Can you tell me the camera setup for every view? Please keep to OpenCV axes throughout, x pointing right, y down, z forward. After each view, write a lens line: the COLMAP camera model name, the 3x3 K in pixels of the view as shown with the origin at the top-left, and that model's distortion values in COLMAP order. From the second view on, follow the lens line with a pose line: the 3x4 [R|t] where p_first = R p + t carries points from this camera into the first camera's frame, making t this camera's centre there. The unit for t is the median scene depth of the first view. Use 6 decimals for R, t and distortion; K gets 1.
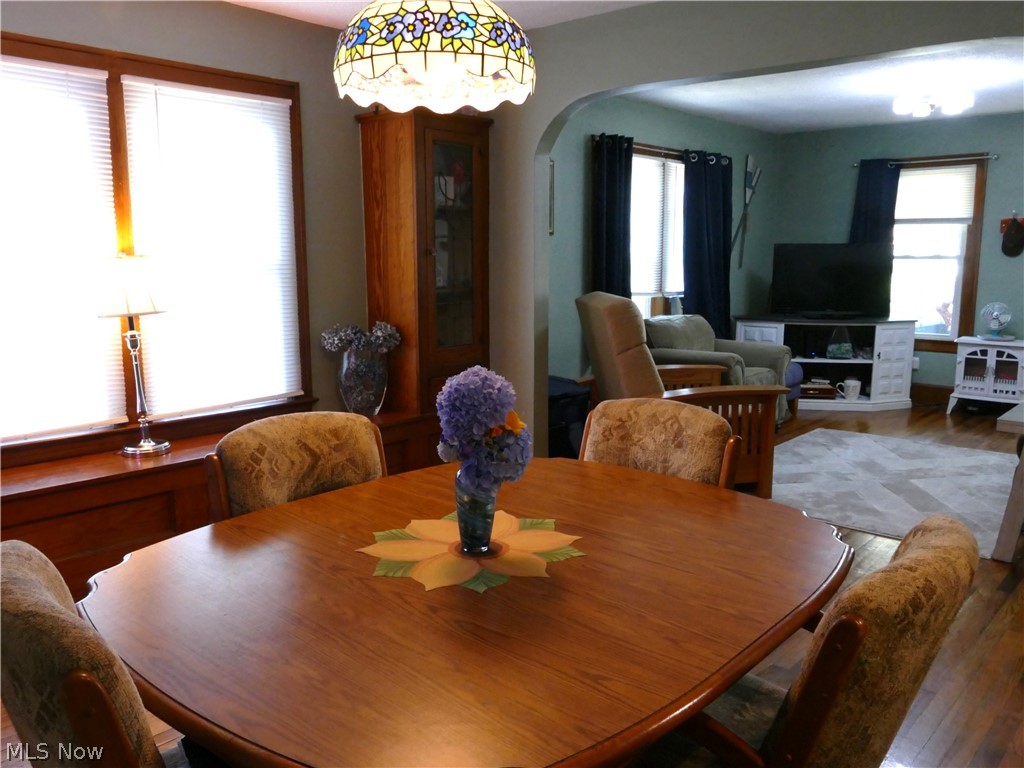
lens RADIAL K [[848.3, 0, 512.0], [0, 848.3, 384.0], [0, 0, 1]] dist [-0.000336, 0.011676]
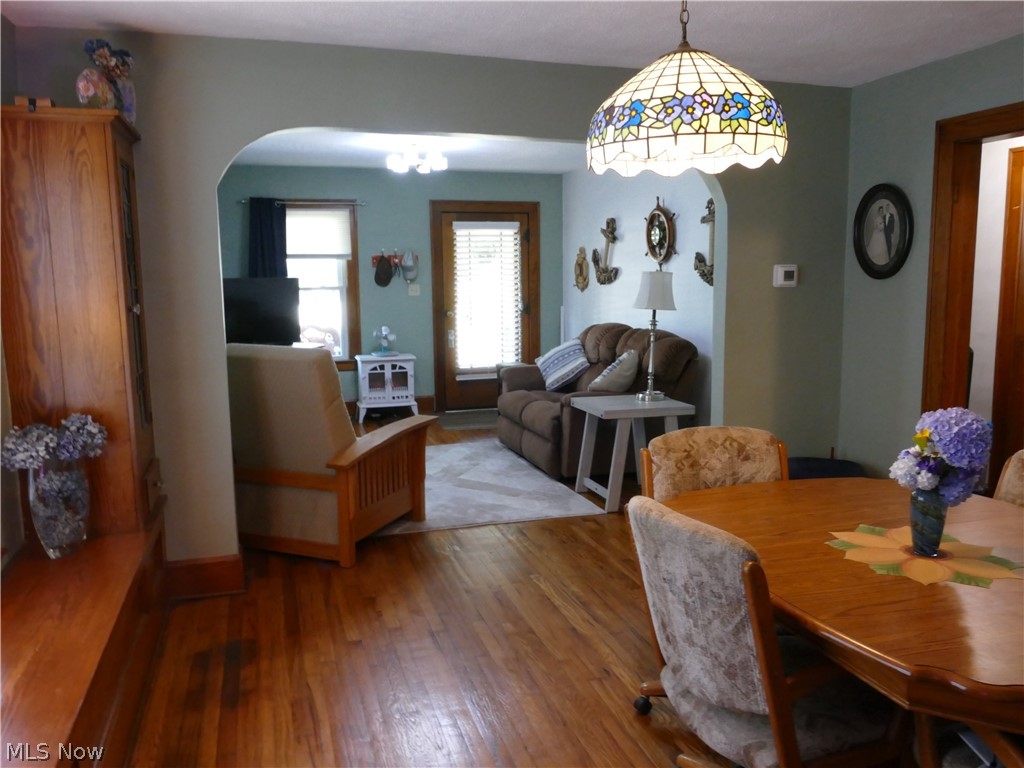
lens RADIAL K [[855.6, 0, 507.4], [0, 855.6, 373.0], [0, 0, 1]] dist [0.006293, 0.003146]
pose [[0.525761, -0.112847, 0.843114, -0.369892], [0.143054, 0.988774, 0.043135, -0.056236], [-0.838517, 0.097933, 0.536003, 0.212358]]
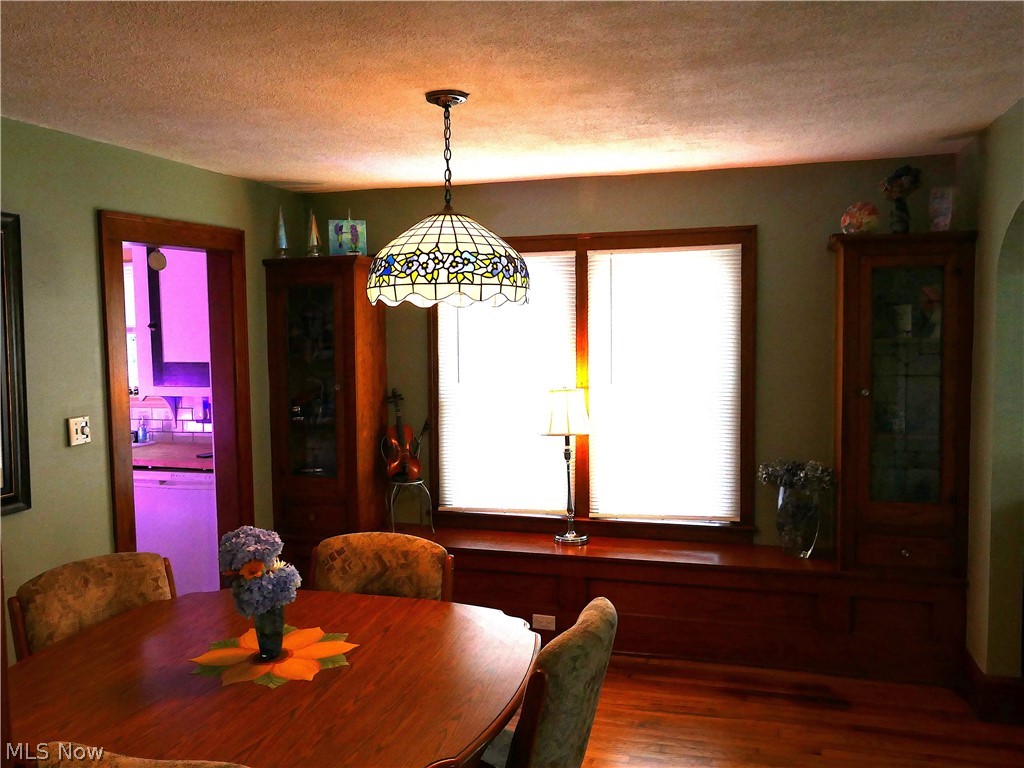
lens RADIAL K [[848.3, 0, 512.0], [0, 848.3, 384.0], [0, 0, 1]] dist [-0.000336, 0.011676]
pose [[0.422543, 0.056526, -0.904578, 0.350442], [-0.125811, 0.992049, 0.003223, -0.077609], [0.897568, 0.112444, 0.426295, 0.187552]]
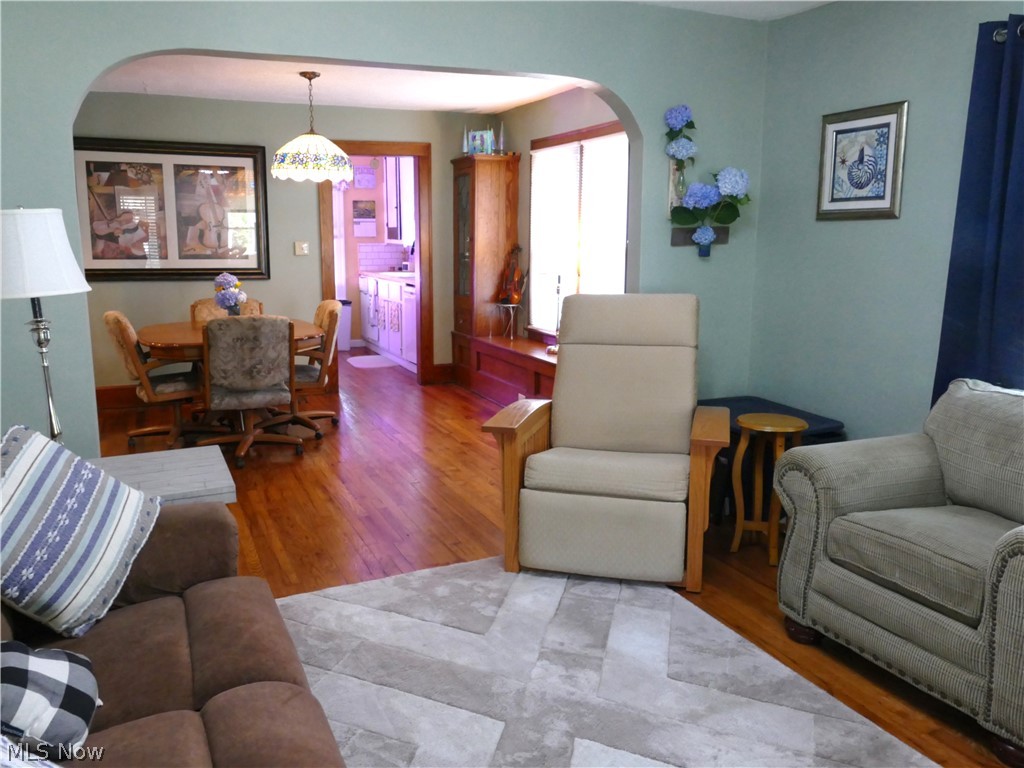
lens RADIAL K [[855.6, 0, 507.4], [0, 855.6, 373.0], [0, 0, 1]] dist [0.006293, 0.003146]
pose [[-0.430554, 0.138453, -0.891882, 0.652222], [-0.142929, 0.965236, 0.218839, -0.136607], [0.891176, 0.221698, -0.395797, 0.863604]]
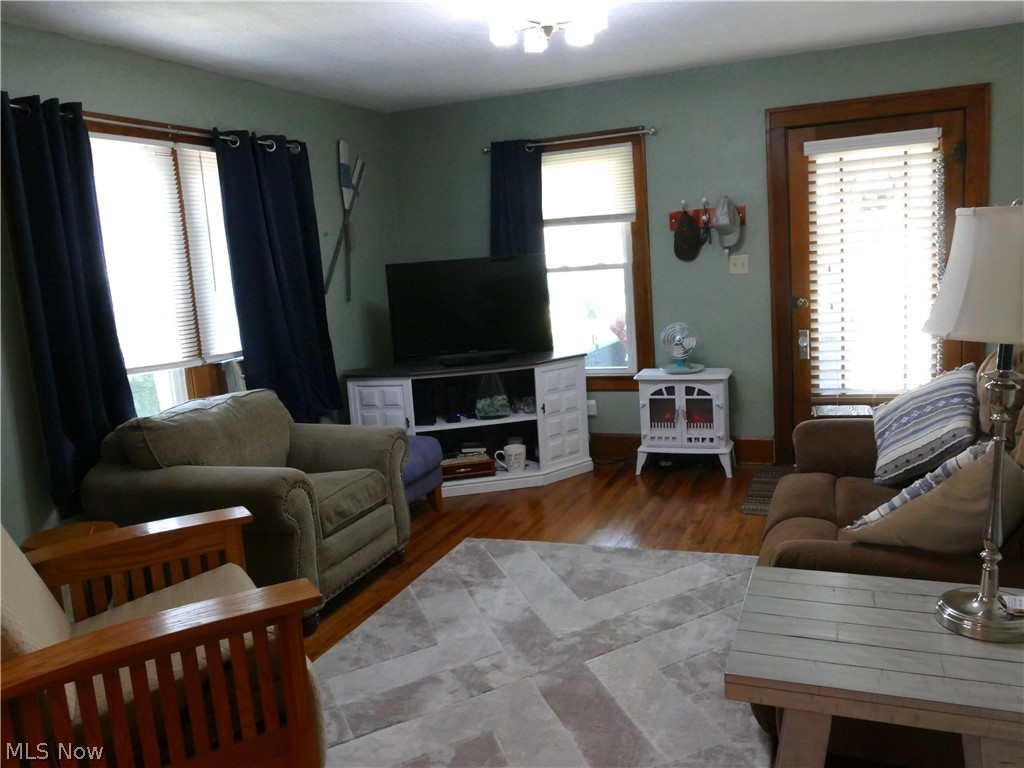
lens RADIAL K [[829.5, 0, 512.0], [0, 829.5, 384.0], [0, 0, 1]] dist [-0.002684, 0.002966]
pose [[0.942799, -0.116979, 0.312162, 0.197977], [0.120675, 0.992664, 0.007523, -0.065884], [-0.310752, 0.030577, 0.949999, 0.351135]]
